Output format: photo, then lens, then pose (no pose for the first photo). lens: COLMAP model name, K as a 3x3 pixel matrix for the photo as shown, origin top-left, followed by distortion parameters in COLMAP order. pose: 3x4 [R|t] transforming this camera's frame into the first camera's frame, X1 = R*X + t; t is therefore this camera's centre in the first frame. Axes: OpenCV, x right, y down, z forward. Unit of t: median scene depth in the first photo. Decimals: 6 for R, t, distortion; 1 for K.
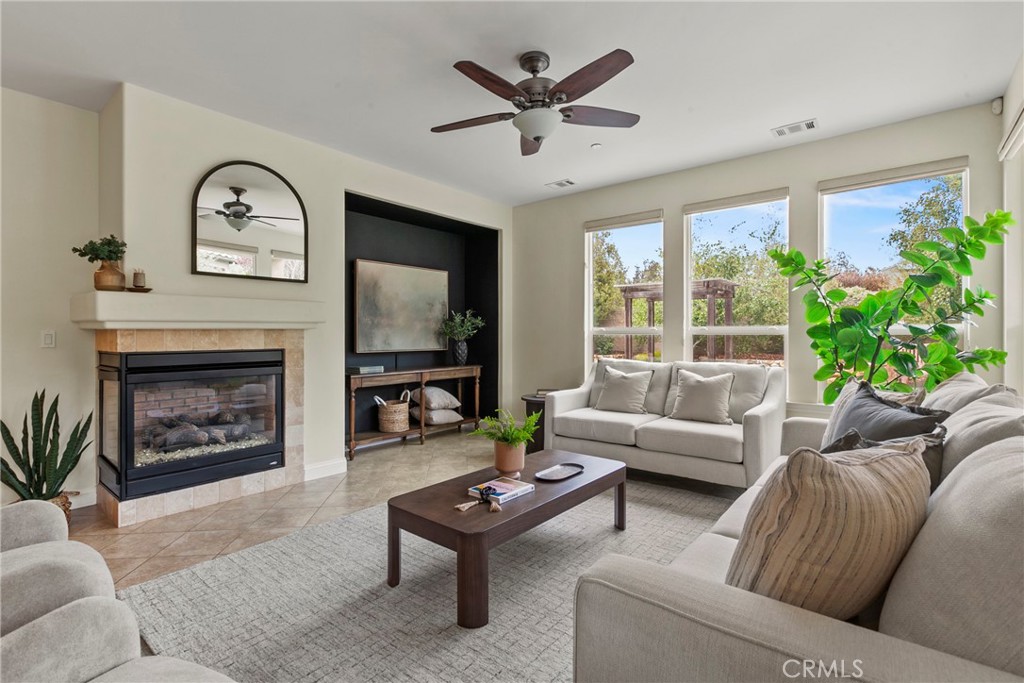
lens RADIAL K [[469.1, 0, 513.0], [0, 469.1, 339.4], [0, 0, 1]] dist [-0.005524, -0.000631]
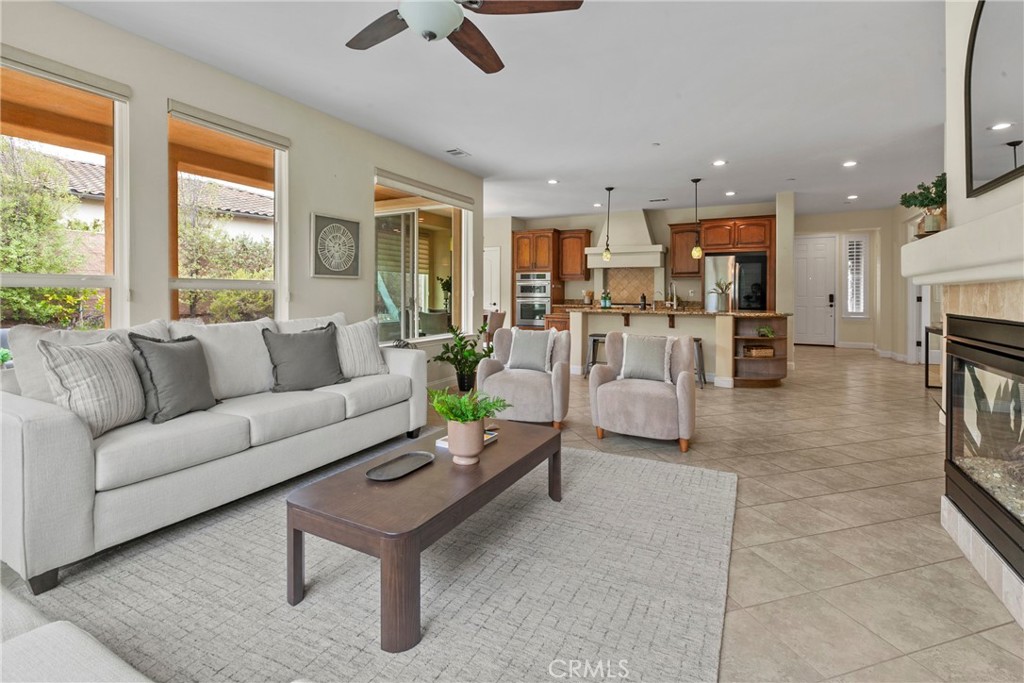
lens RADIAL K [[469.1, 0, 511.9], [0, 469.1, 295.7], [0, 0, 1]] dist [-0.005524, -0.000631]
pose [[-0.981927, -0.001300, -0.189257, 0.063923], [-0.003564, 0.999926, 0.011627, -0.009642], [0.189228, 0.012091, -0.981859, 1.695561]]
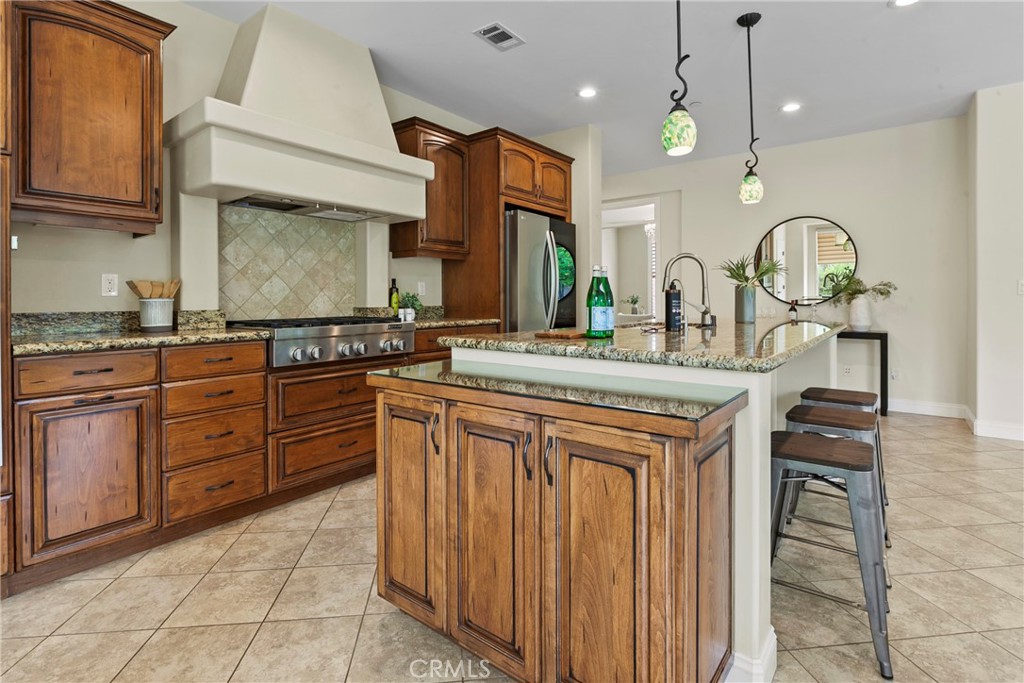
lens RADIAL K [[500.2, 0, 510.4], [0, 500.2, 303.3], [0, 0, 1]] dist [-0.000460, -0.002571]
pose [[0.010720, 0.011295, -0.999879, -0.019019], [-0.000178, 0.999936, 0.011293, 0.002690], [0.999943, 0.000057, 0.010721, 0.892099]]
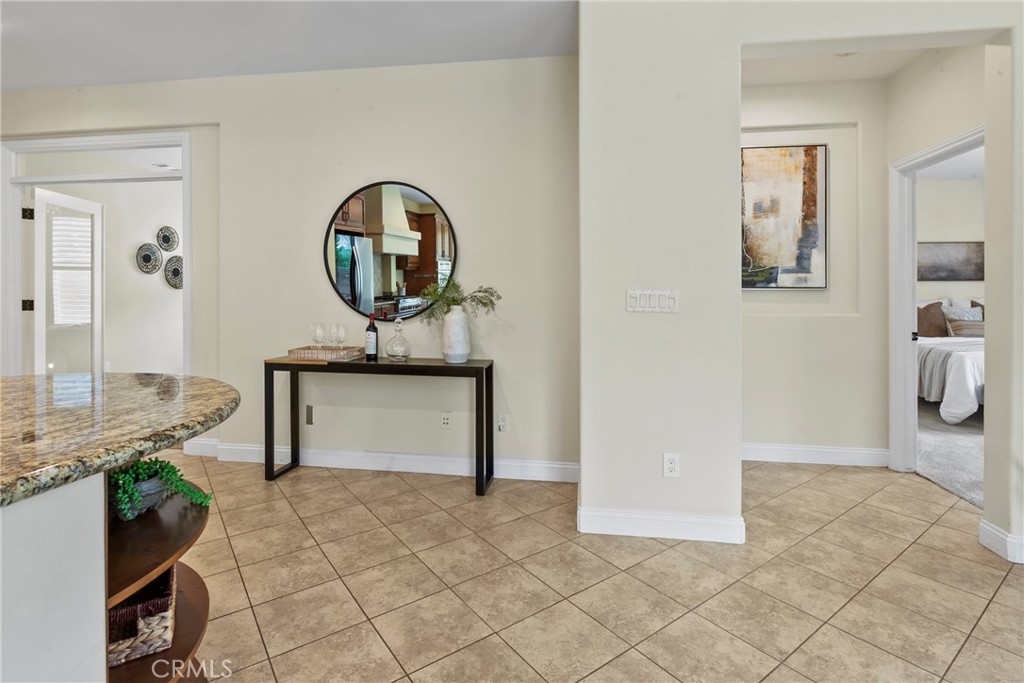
lens RADIAL K [[500.2, 0, 517.5], [0, 500.2, 301.3], [0, 0, 1]] dist [-0.000460, -0.002571]
pose [[0.497750, 0.016284, -0.867168, -0.229909], [-0.006433, 0.999866, 0.015083, -0.009539], [0.867297, -0.001930, 0.497788, 1.139307]]
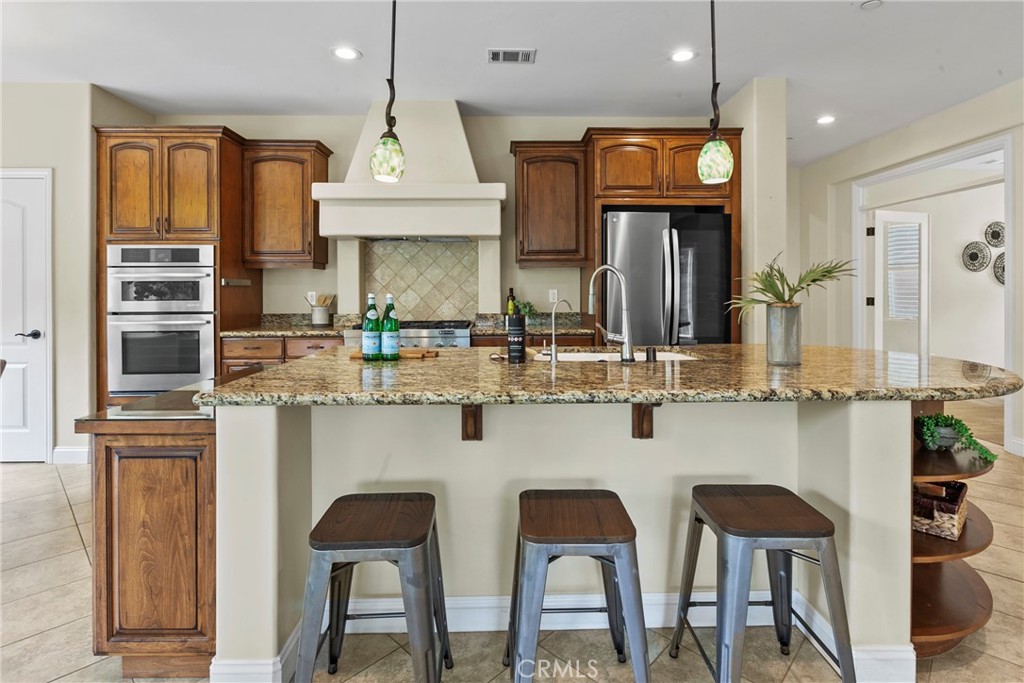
lens RADIAL K [[500.2, 0, 508.7], [0, 500.2, 286.2], [0, 0, 1]] dist [-0.000460, -0.002571]
pose [[-0.770444, 0.002582, -0.637503, -0.140645], [0.003234, 0.999995, 0.000142, -0.015070], [0.637500, -0.001953, -0.770448, 1.161092]]
